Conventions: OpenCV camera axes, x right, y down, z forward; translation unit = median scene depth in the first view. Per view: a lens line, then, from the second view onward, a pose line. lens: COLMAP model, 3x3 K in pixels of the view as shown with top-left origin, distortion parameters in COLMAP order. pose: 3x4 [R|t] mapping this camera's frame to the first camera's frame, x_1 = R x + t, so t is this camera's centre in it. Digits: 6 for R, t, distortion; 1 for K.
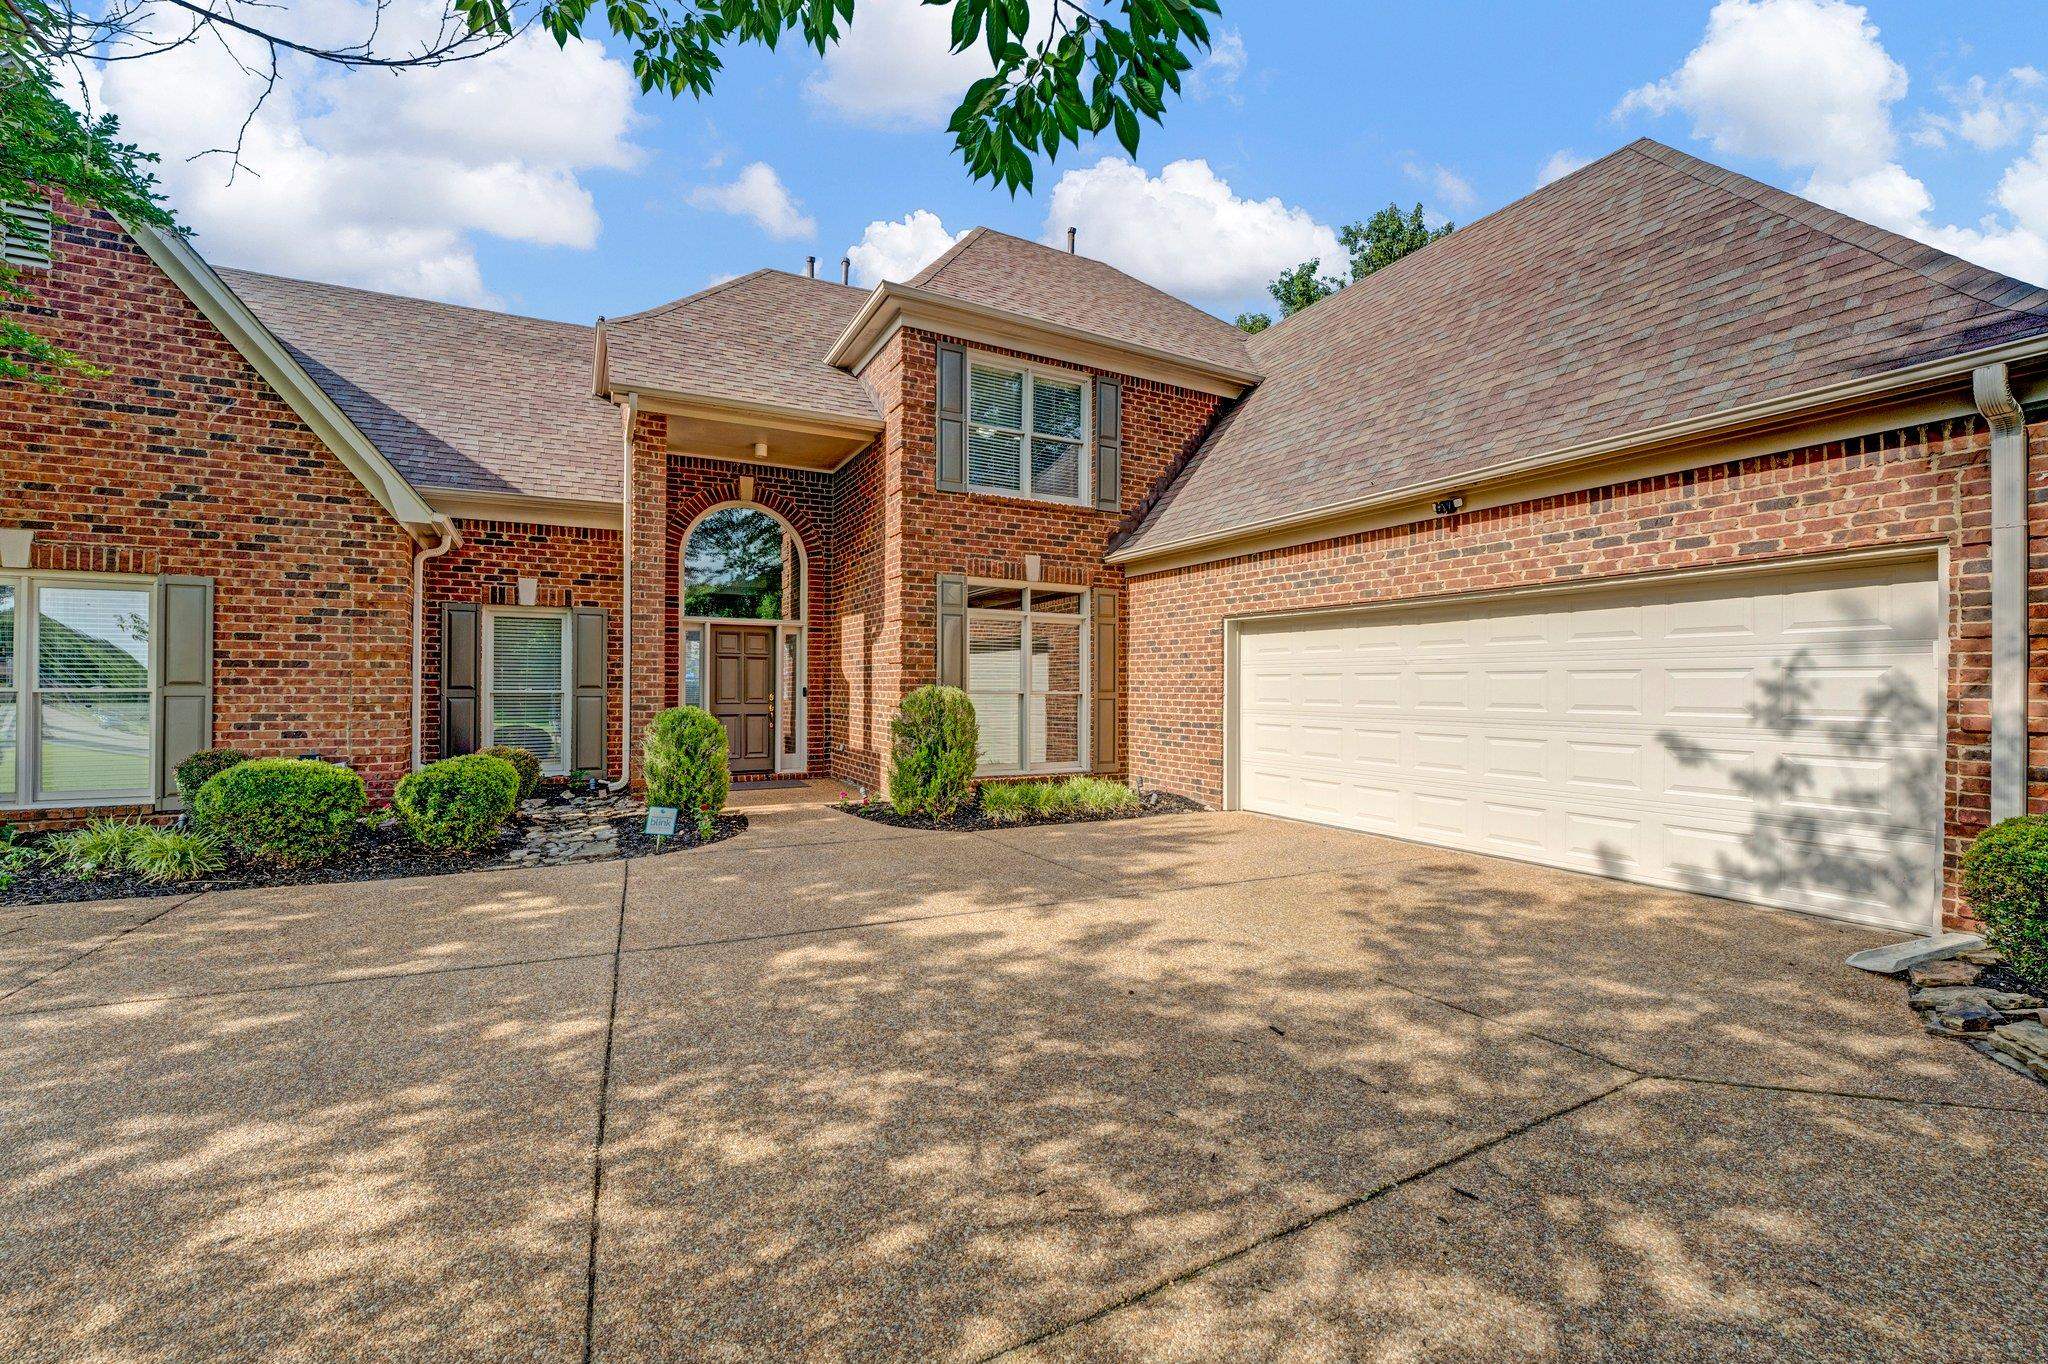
lens RADIAL K [[839.2, 0, 1021.8], [0, 839.2, 682.6], [0, 0, 1]] dist [0.001039, 0.000022]
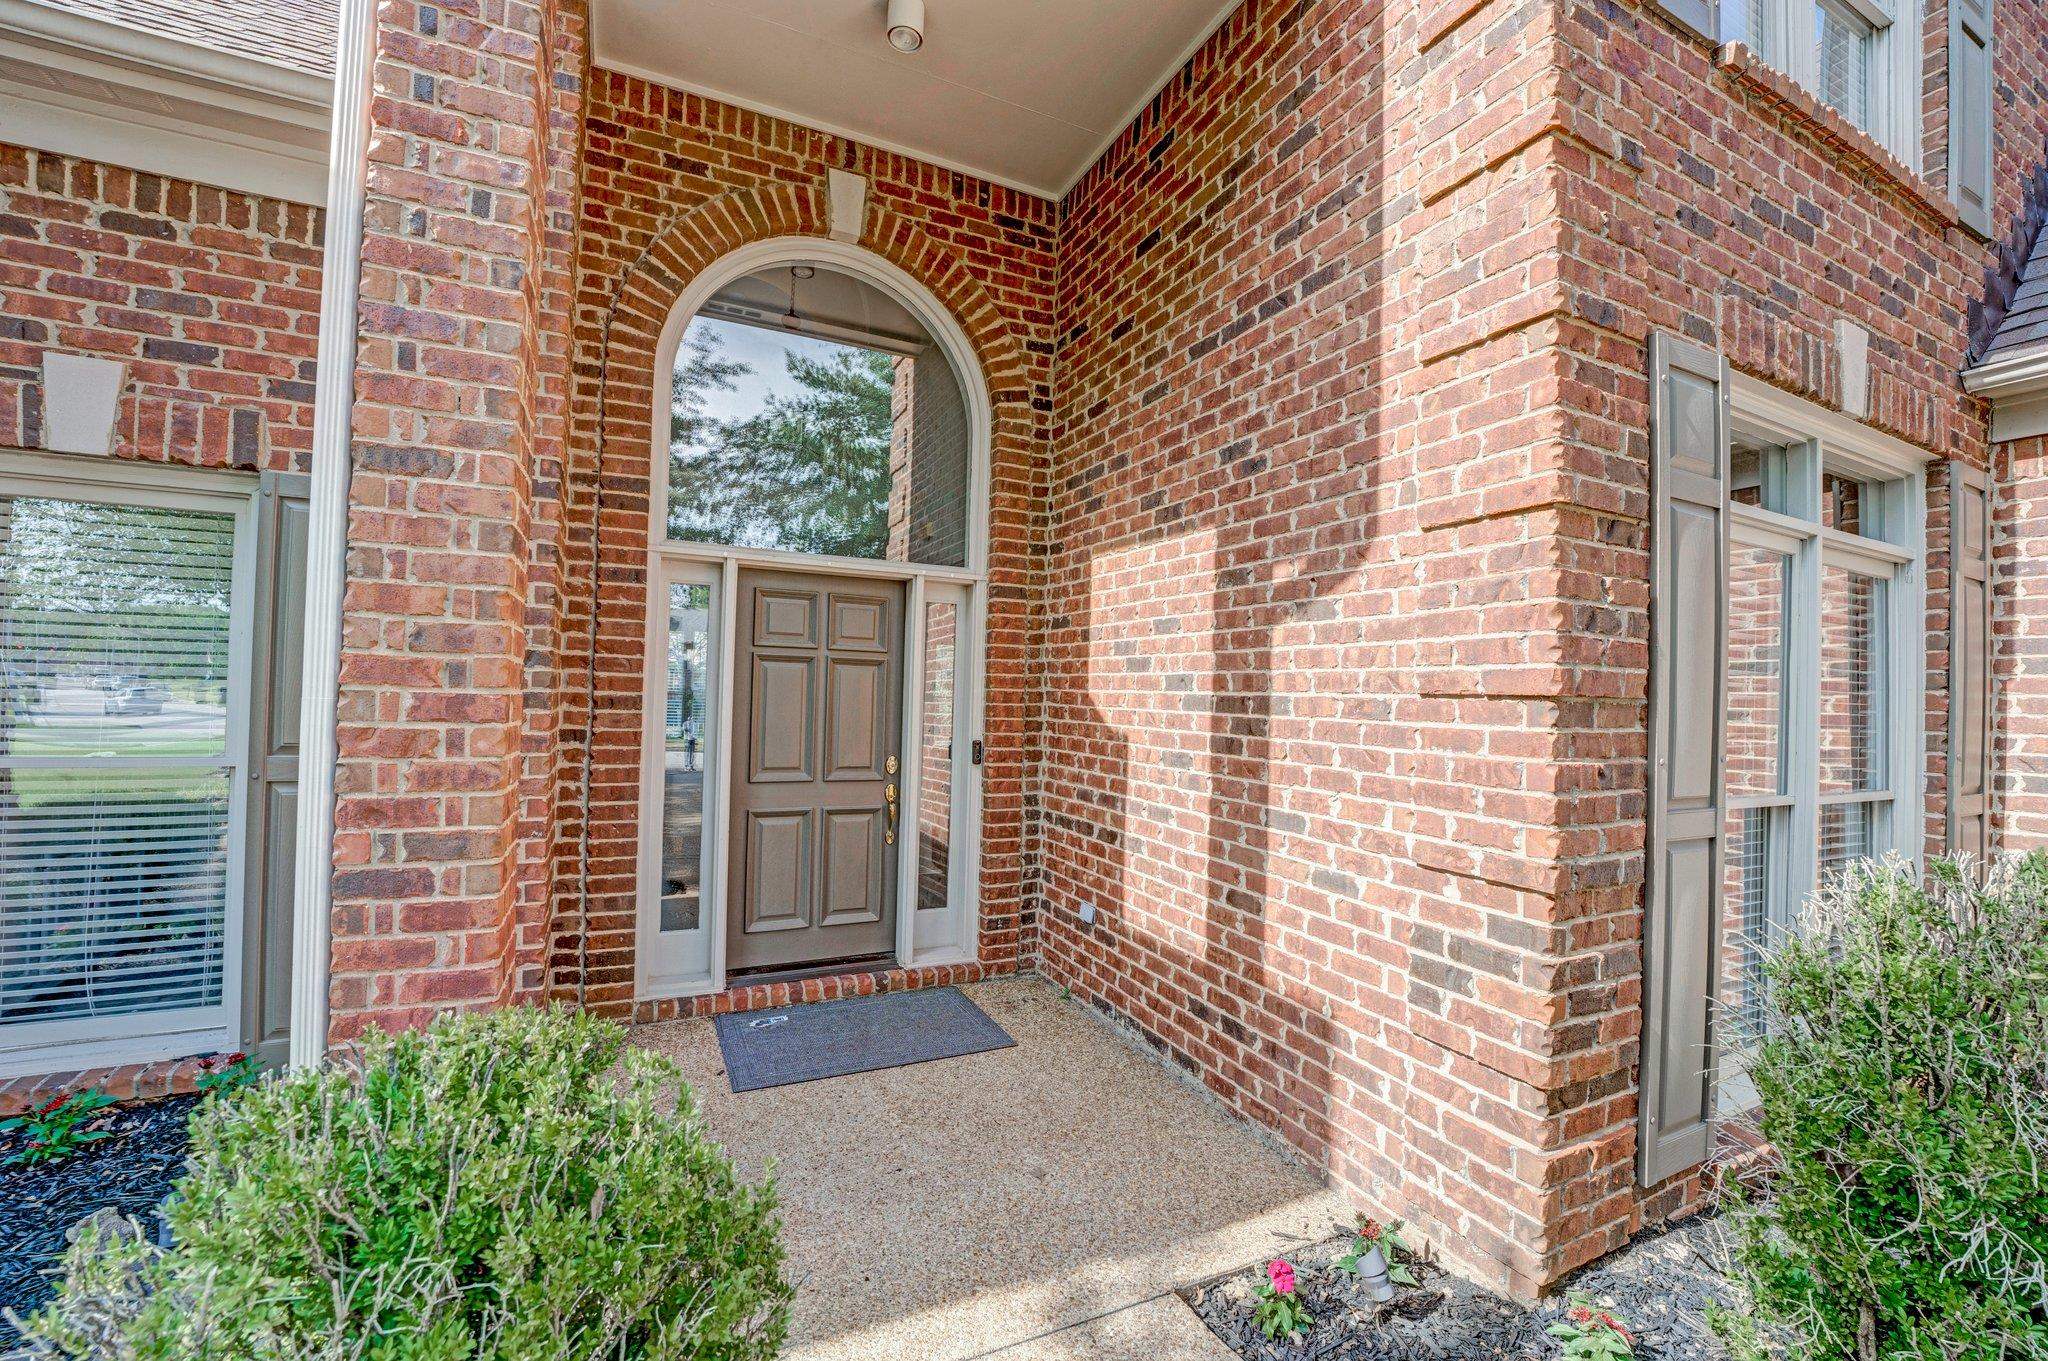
lens RADIAL K [[822.0, 0, 1025.8], [0, 822.0, 680.5], [0, 0, 1]] dist [-0.003567, -0.000175]
pose [[0.998752, 0.023965, -0.043821, -0.242553], [-0.024545, 0.999617, -0.012755, -0.019585], [0.043498, 0.013815, 0.998958, 0.685503]]
